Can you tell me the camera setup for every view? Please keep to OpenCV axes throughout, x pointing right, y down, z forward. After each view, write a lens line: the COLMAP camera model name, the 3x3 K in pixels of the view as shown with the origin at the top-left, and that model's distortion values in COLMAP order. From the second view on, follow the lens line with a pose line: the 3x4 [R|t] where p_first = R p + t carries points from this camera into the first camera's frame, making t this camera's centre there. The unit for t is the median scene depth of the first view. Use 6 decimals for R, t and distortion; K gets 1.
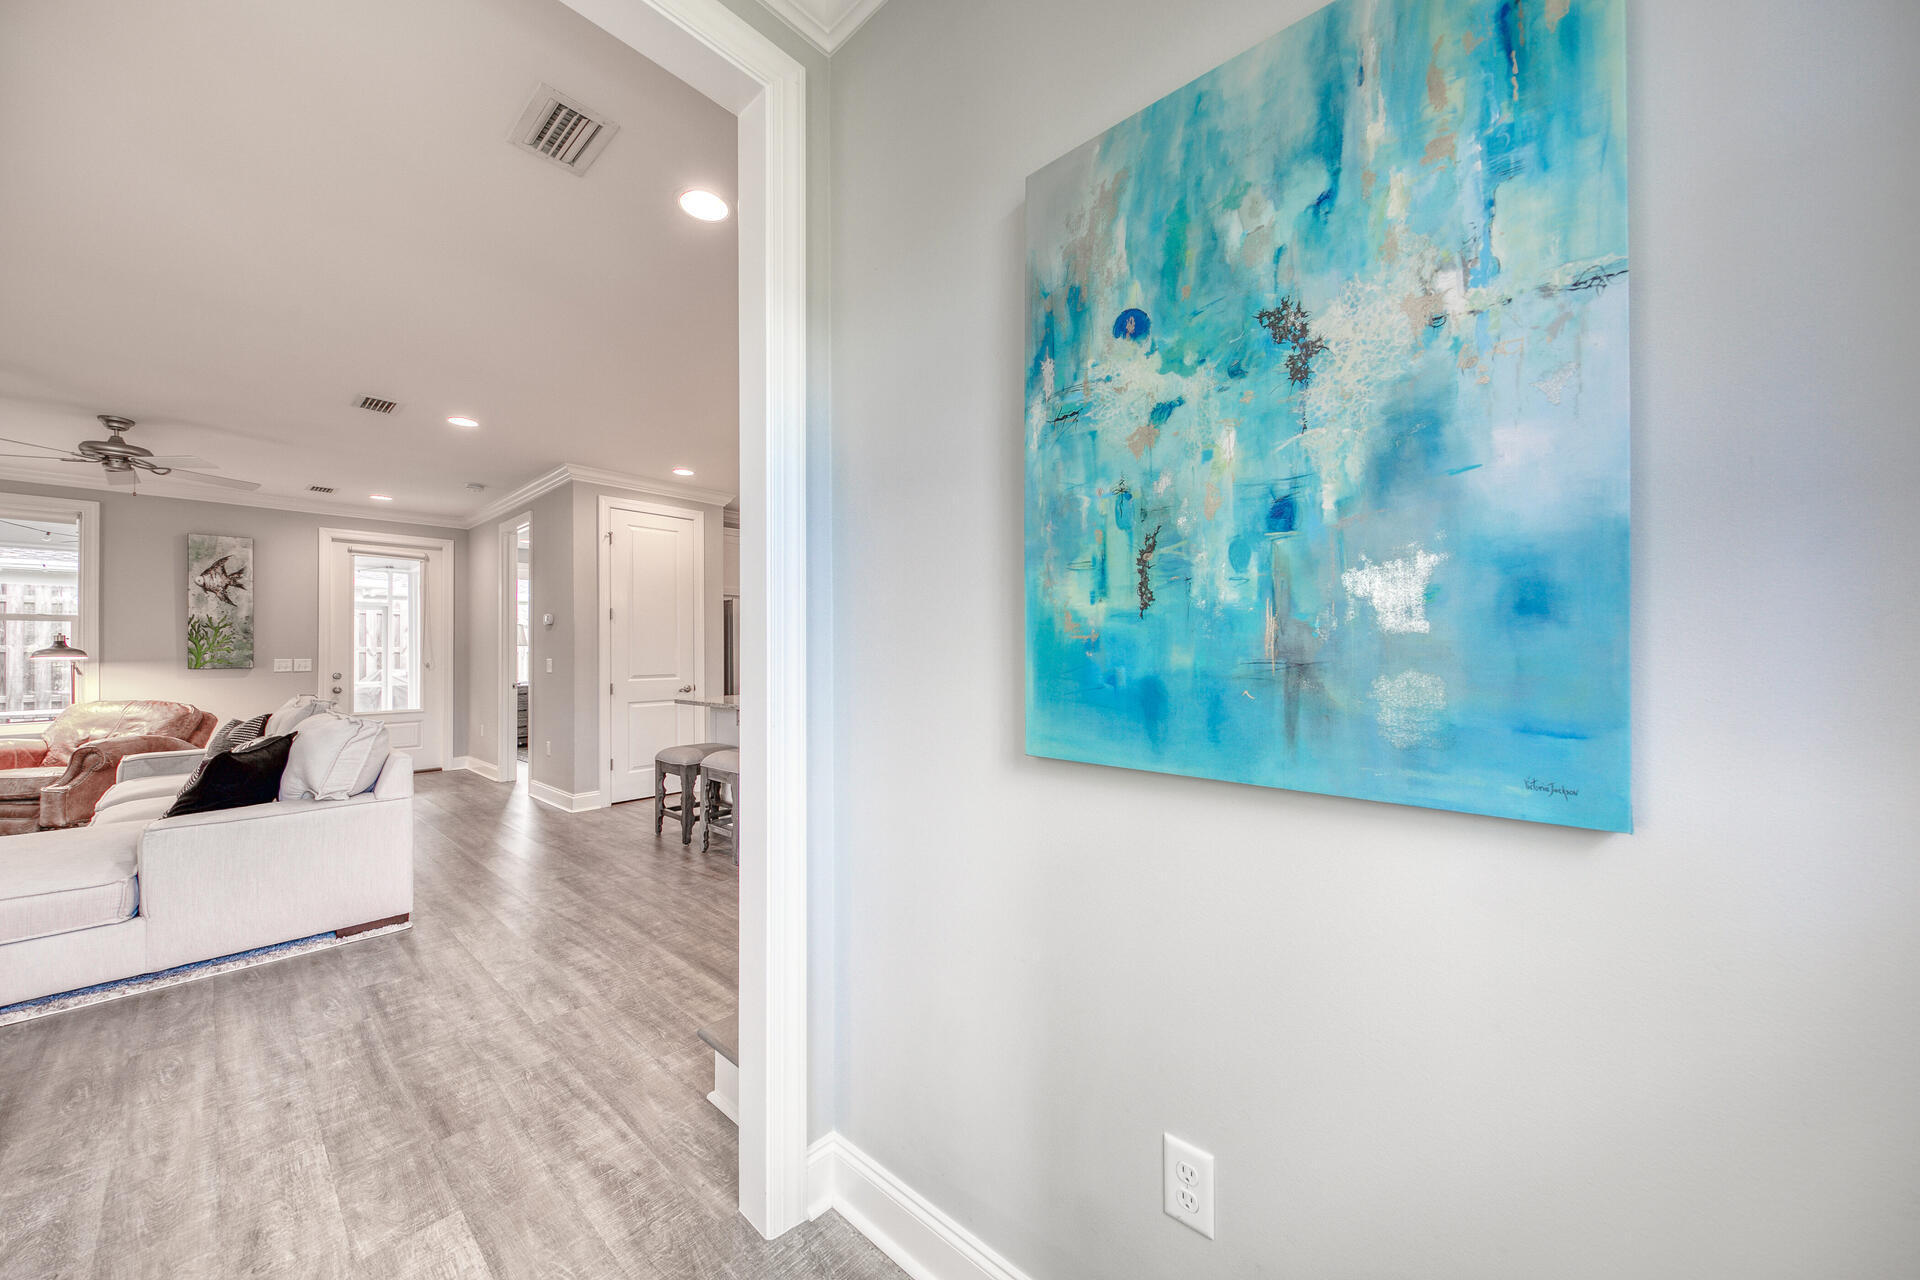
lens RADIAL K [[682.7, 0, 942.2], [0, 682.7, 639.0], [0, 0, 1]] dist [-0.000633, -0.000482]
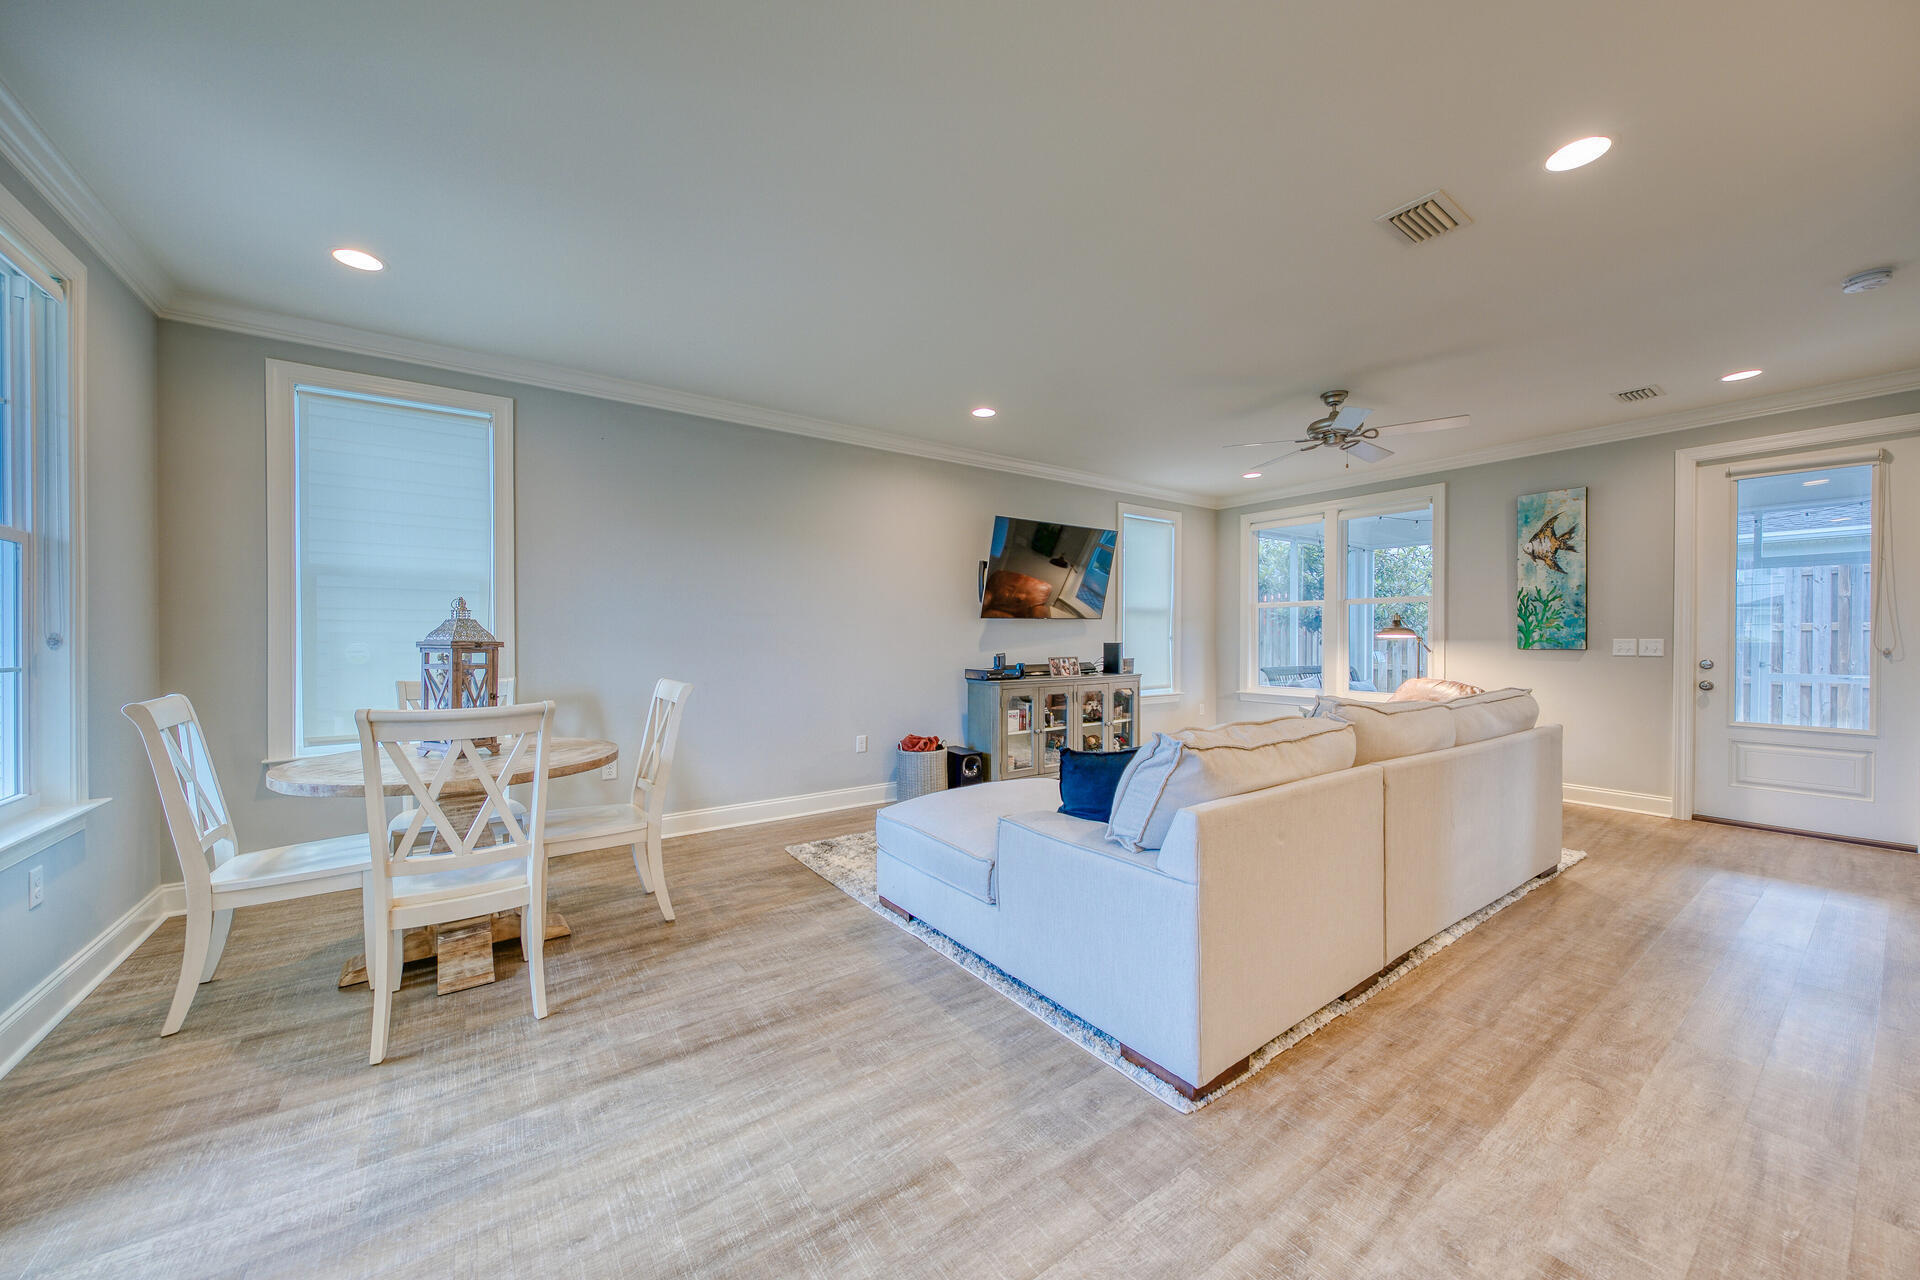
lens RADIAL K [[682.7, 0, 942.2], [0, 682.7, 639.0], [0, 0, 1]] dist [-0.000633, -0.000482]
pose [[-0.192263, 0.007795, -0.981312, -0.089715], [0.020345, 0.999785, 0.003955, 0.011910], [0.981132, -0.019205, -0.192380, 0.429635]]
